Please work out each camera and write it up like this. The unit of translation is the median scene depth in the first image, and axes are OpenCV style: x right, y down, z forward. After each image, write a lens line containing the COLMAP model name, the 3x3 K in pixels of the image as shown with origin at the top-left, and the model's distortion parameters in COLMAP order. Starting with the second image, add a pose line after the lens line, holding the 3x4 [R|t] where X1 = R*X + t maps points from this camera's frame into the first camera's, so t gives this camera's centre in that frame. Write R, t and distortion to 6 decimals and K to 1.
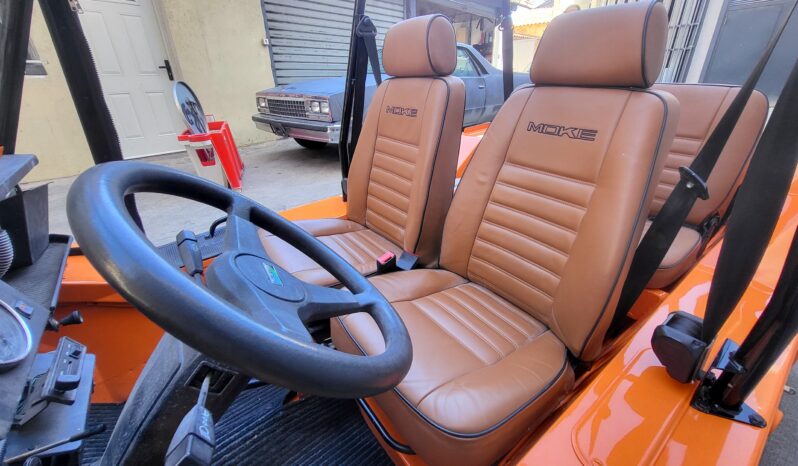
lens RADIAL K [[325.0, 0, 394.5], [0, 325.0, 225.9], [0, 0, 1]] dist [0.004146, 0.000248]
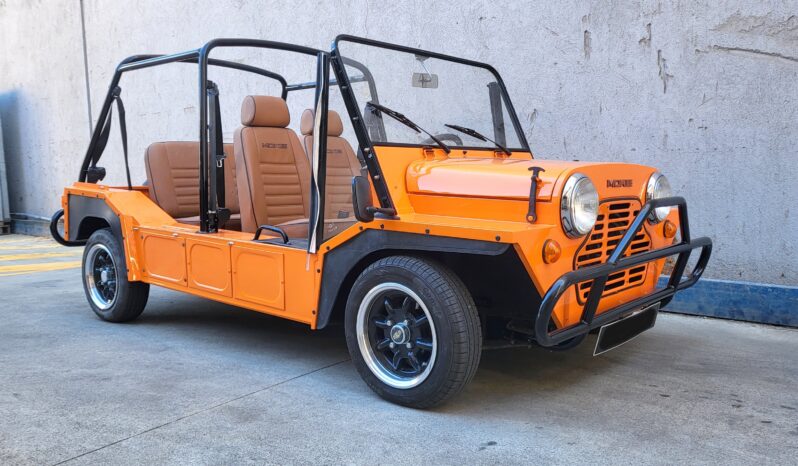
lens RADIAL K [[669.4, 0, 401.0], [0, 669.4, 223.1], [0, 0, 1]] dist [-0.031136, 0.095250]
pose [[-0.224613, -0.035452, 0.973803, -2.994846], [0.446882, 0.884307, 0.135270, -0.166339], [-0.865936, 0.465559, -0.182783, 1.116259]]
